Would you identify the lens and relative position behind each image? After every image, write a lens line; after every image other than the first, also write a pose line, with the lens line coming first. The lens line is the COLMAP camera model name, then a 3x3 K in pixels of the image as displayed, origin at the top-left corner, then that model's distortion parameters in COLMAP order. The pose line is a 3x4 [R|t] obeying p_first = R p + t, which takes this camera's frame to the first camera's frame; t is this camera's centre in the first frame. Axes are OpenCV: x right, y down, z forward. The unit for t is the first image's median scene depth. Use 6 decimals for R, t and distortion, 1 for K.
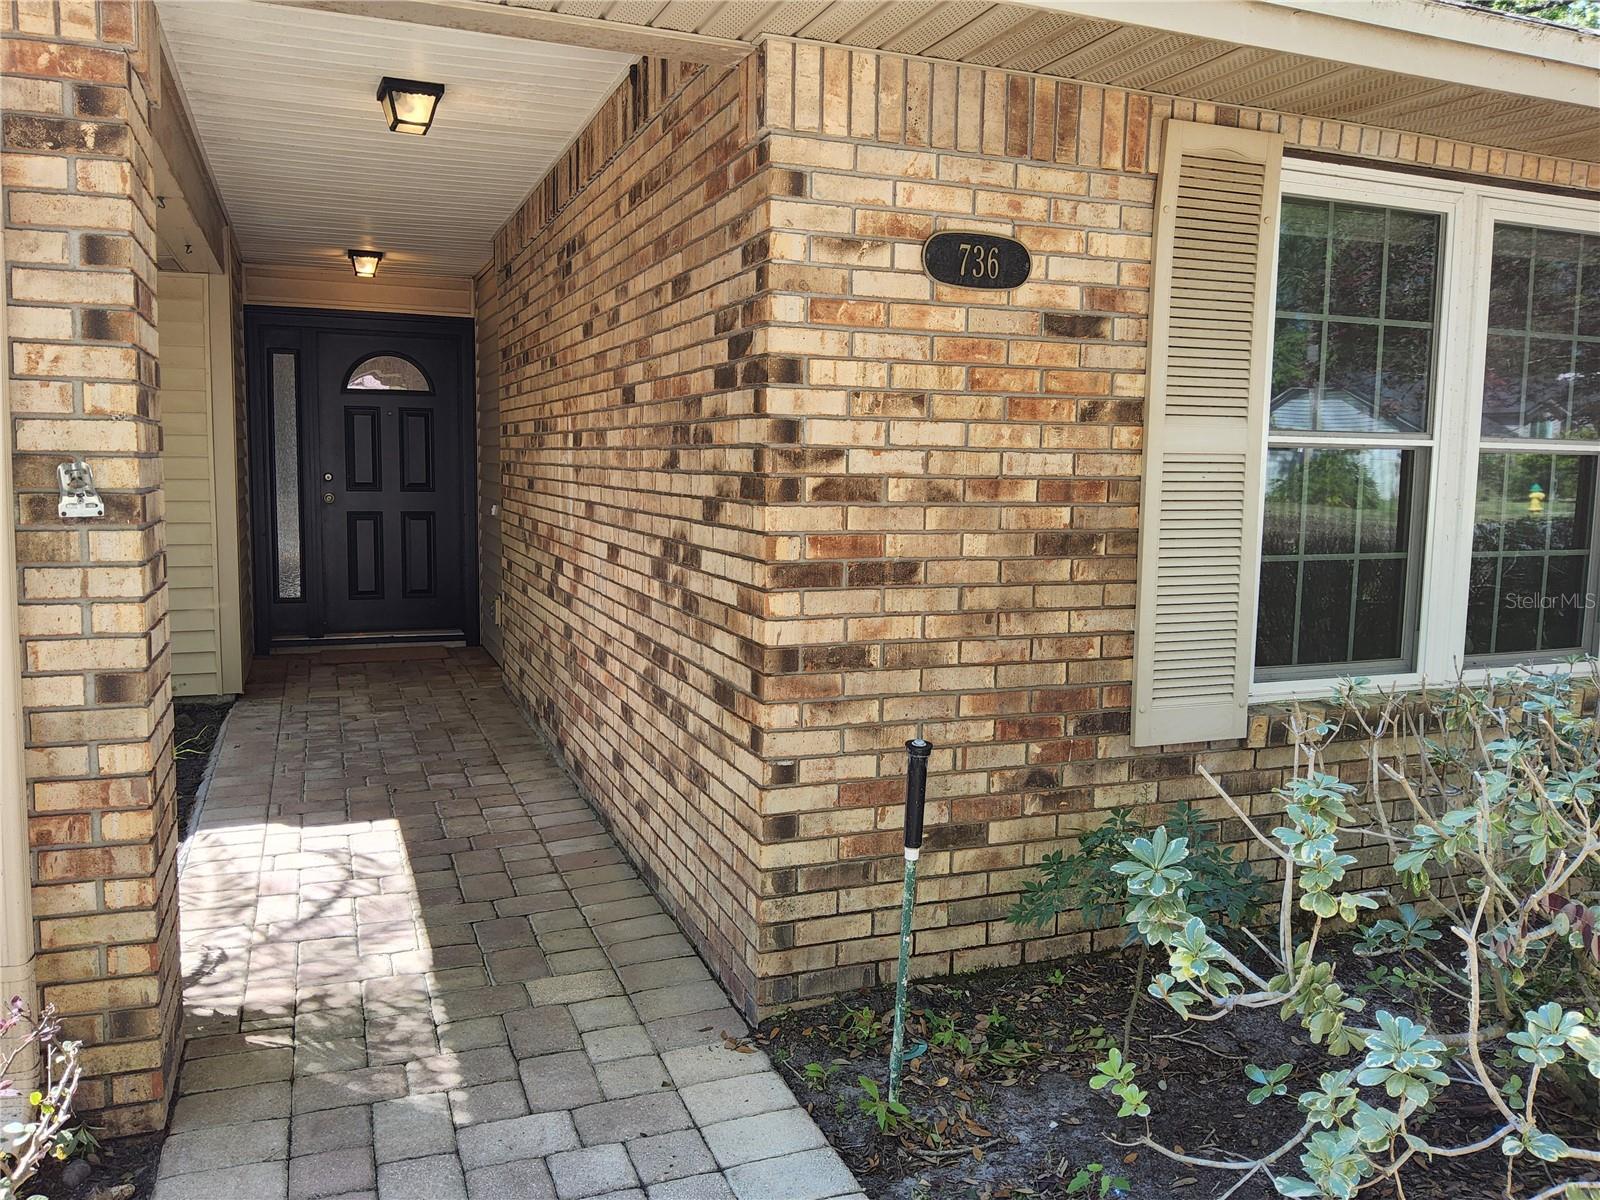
lens RADIAL K [[1208.0, 0, 793.4], [0, 1208.0, 596.0], [0, 0, 1]] dist [0.069593, -0.124115]
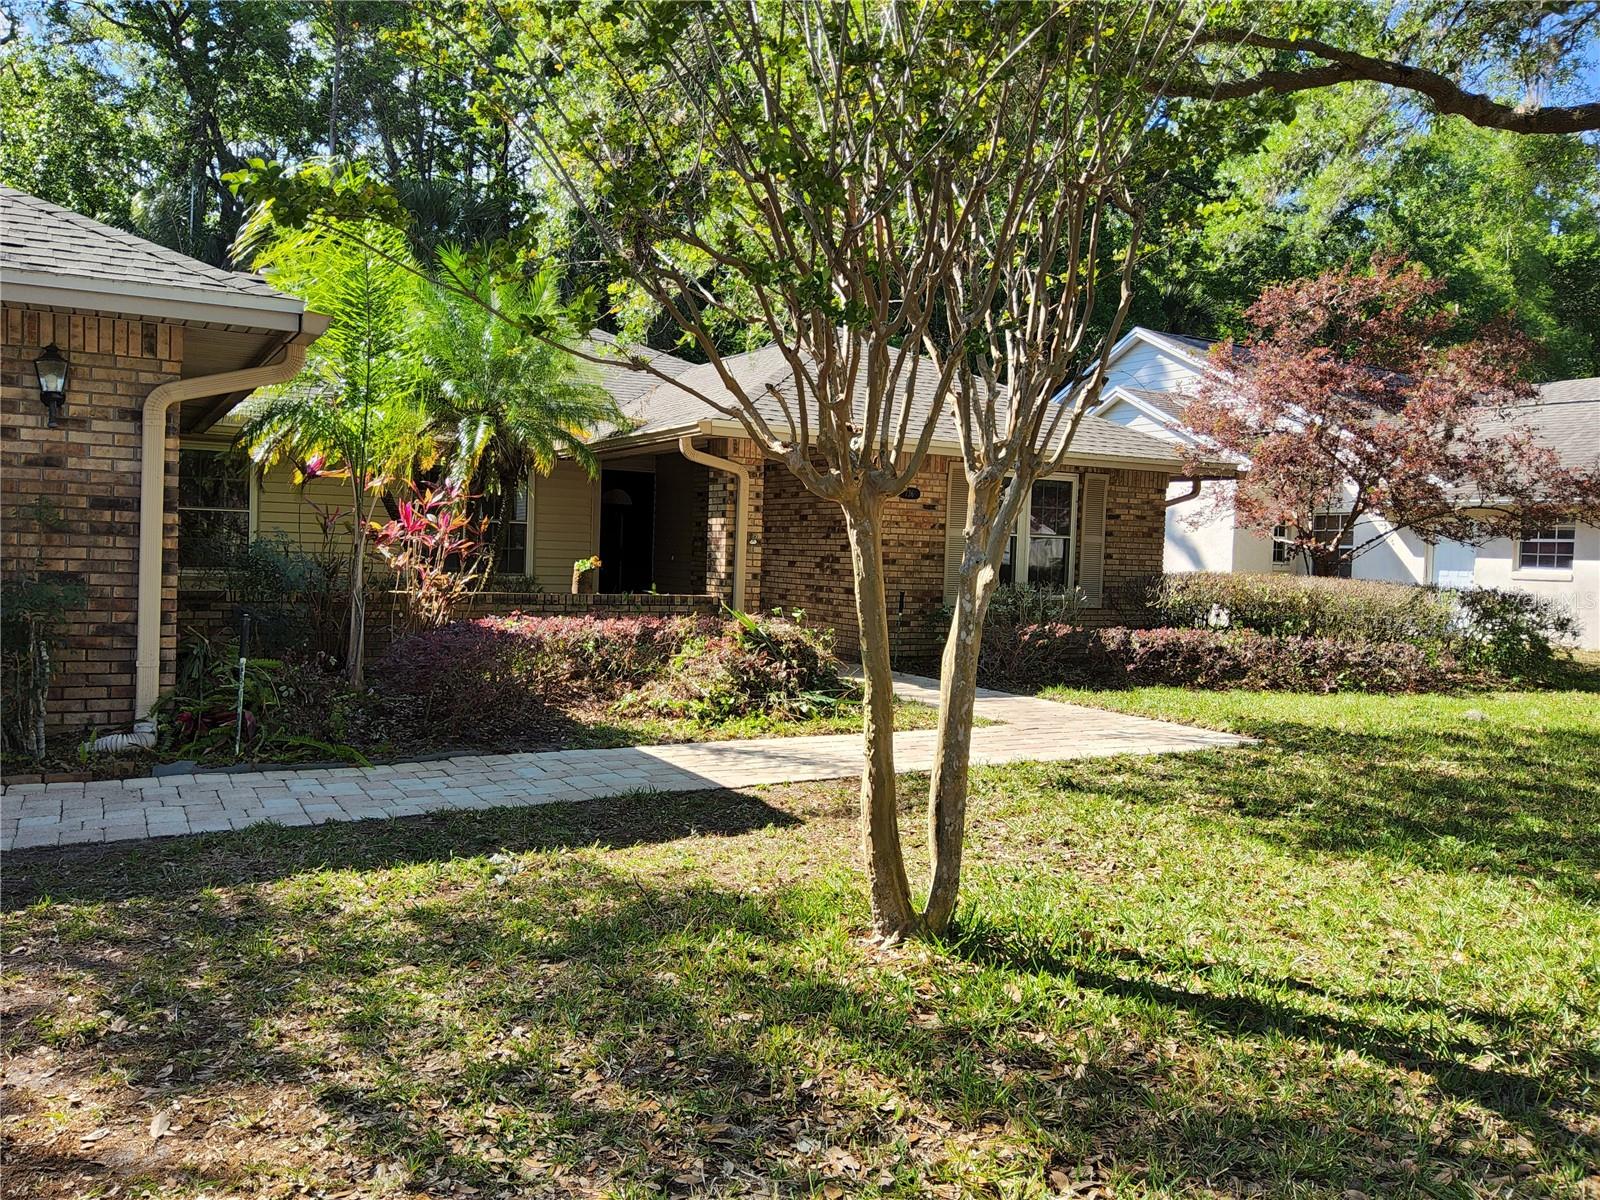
lens RADIAL K [[1208.0, 0, 777.8], [0, 1208.0, 601.3], [0, 0, 1]] dist [0.069593, -0.124115]
pose [[0.990613, 0.010912, 0.136257, -0.872514], [-0.001997, 0.997858, -0.065390, 0.389789], [-0.136678, 0.064505, 0.988513, -3.109701]]
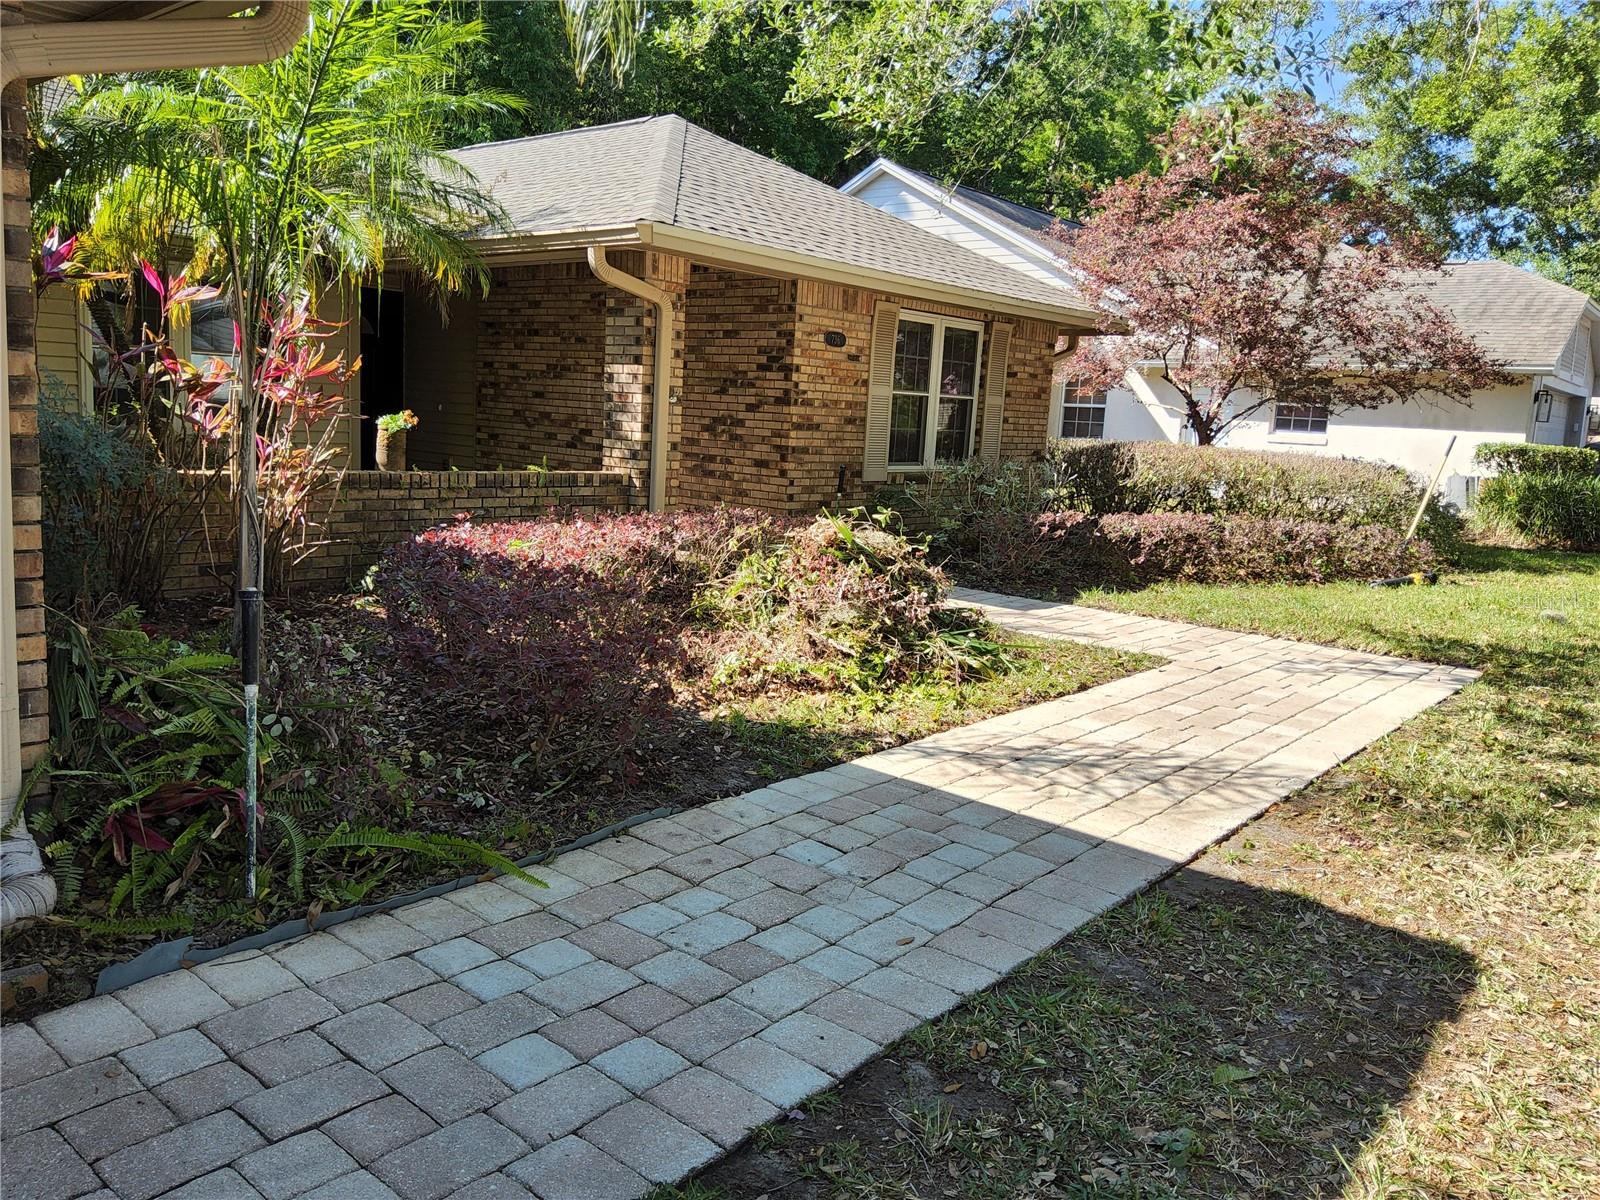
lens RADIAL K [[1208.0, 0, 797.5], [0, 1208.0, 602.0], [0, 0, 1]] dist [0.069593, -0.124115]
pose [[0.879788, -0.042644, 0.473449, -1.547283], [0.011707, 0.997610, 0.068100, 0.234004], [-0.475222, -0.054371, 0.878185, -1.968899]]
